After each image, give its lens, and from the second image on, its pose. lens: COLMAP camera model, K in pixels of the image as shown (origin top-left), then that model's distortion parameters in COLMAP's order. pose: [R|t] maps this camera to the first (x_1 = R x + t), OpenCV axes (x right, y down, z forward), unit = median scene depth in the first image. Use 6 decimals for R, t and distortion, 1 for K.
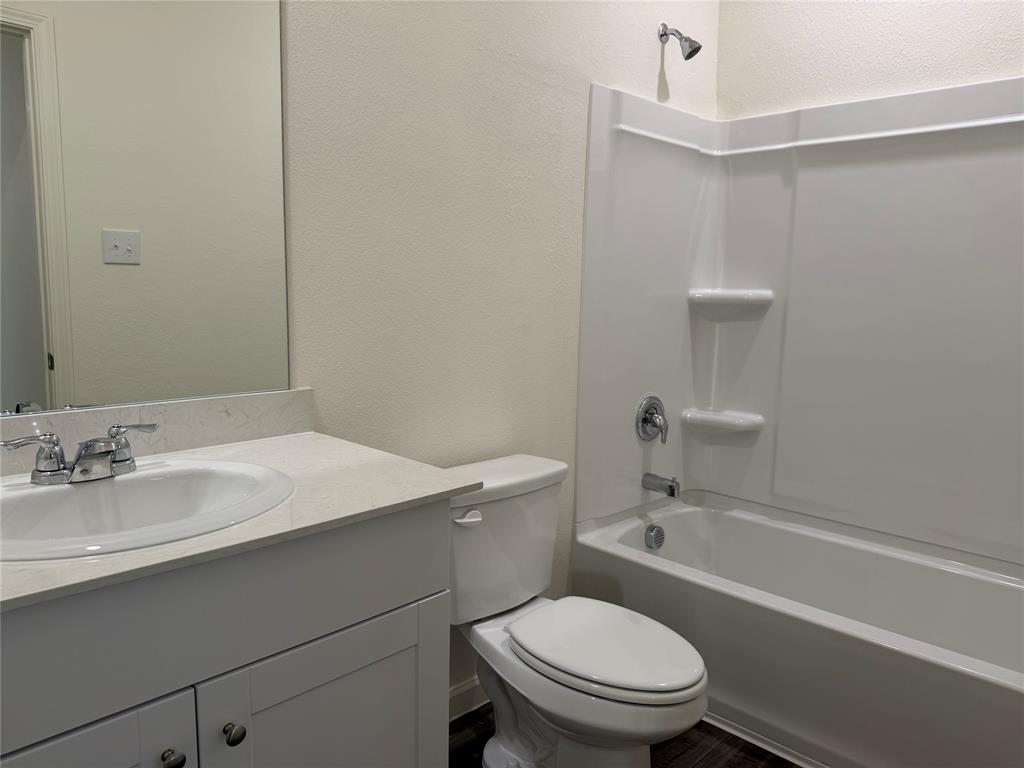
lens RADIAL K [[728.3, 0, 501.3], [0, 728.3, 386.8], [0, 0, 1]] dist [0.034329, -0.043665]
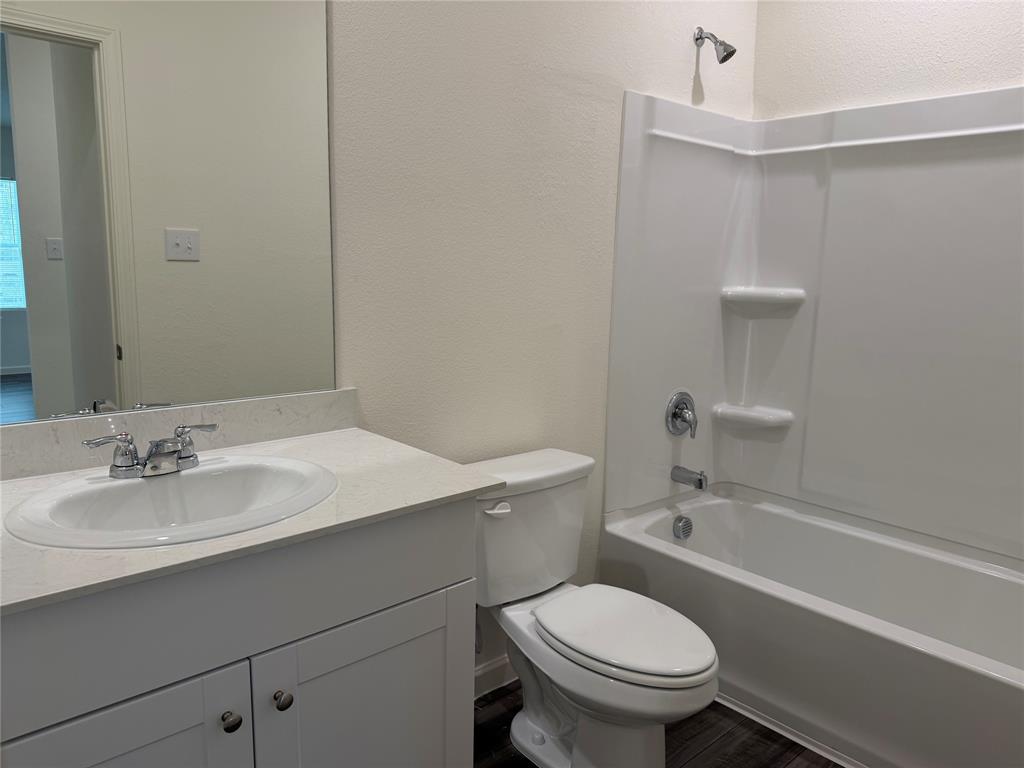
lens RADIAL K [[728.3, 0, 505.5], [0, 728.3, 386.3], [0, 0, 1]] dist [0.034329, -0.043665]
pose [[0.998135, 0.012784, -0.059690, 0.020316], [-0.011025, 0.999498, 0.029711, -0.025066], [0.060039, -0.028997, 0.997775, -0.049035]]
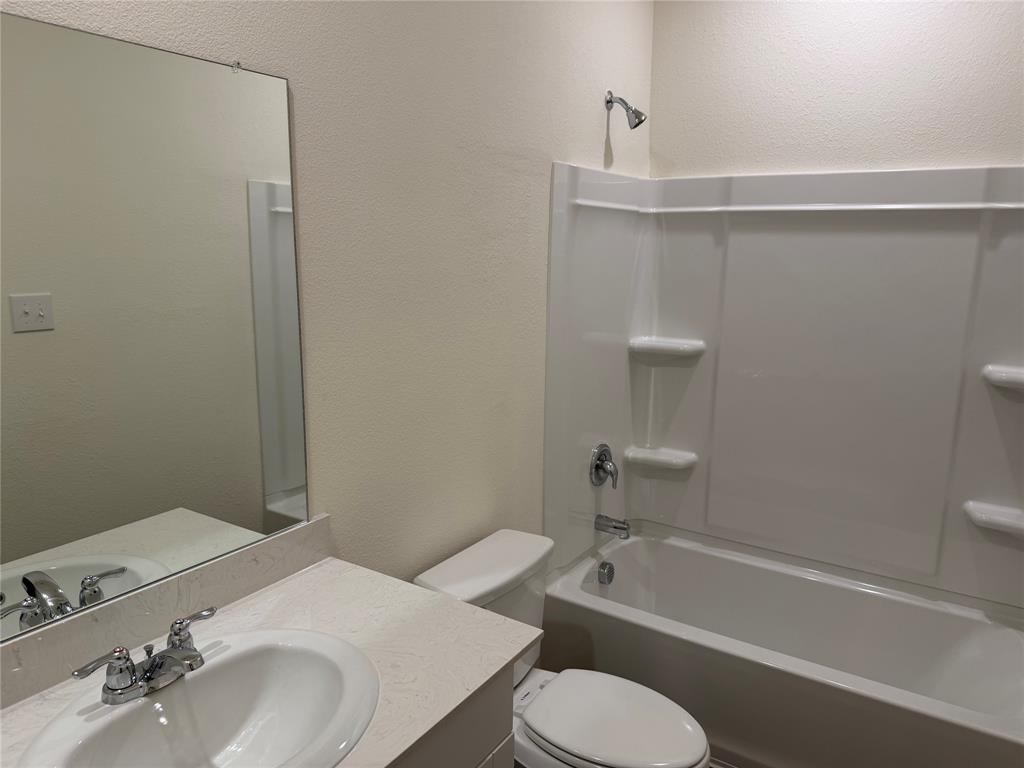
lens RADIAL K [[728.3, 0, 503.9], [0, 728.3, 389.4], [0, 0, 1]] dist [0.034329, -0.043665]
pose [[0.979730, -0.047960, 0.194498, -0.148755], [0.034254, 0.996726, 0.073233, -0.164155], [-0.197374, -0.065086, 0.978165, -0.004662]]
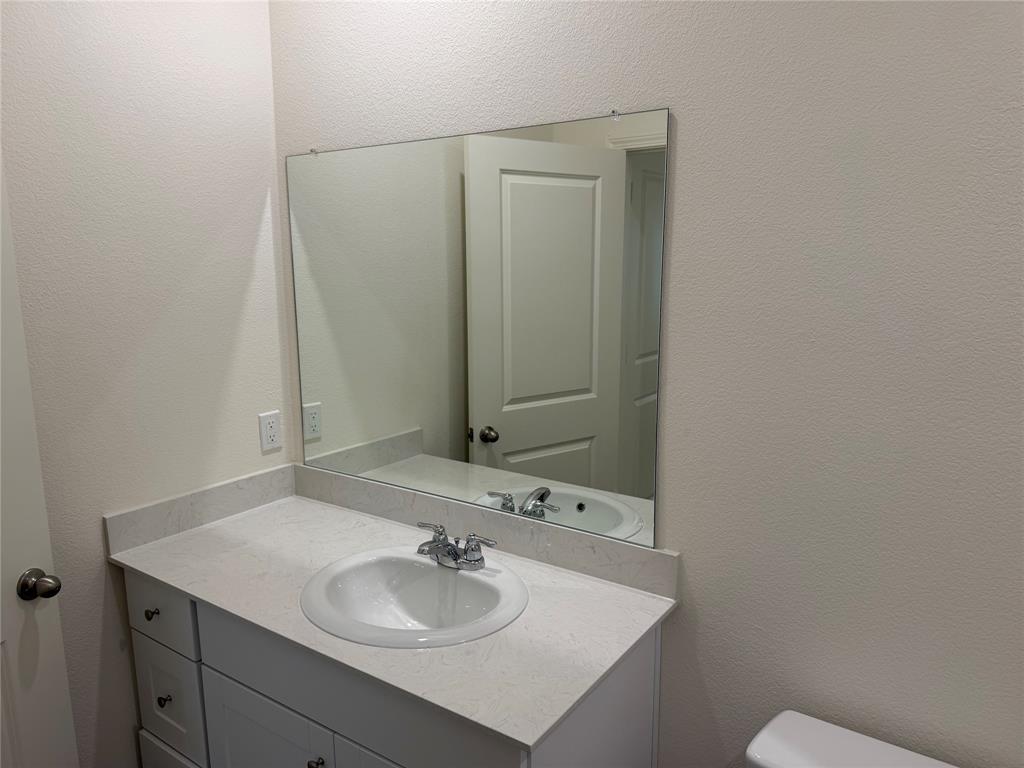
lens RADIAL K [[728.3, 0, 512.2], [0, 728.3, 382.2], [0, 0, 1]] dist [0.034329, -0.043665]
pose [[0.170030, 0.167209, -0.971149, 0.410145], [-0.113100, 0.982298, 0.149327, -0.235725], [0.978927, 0.084447, 0.185932, 0.424227]]
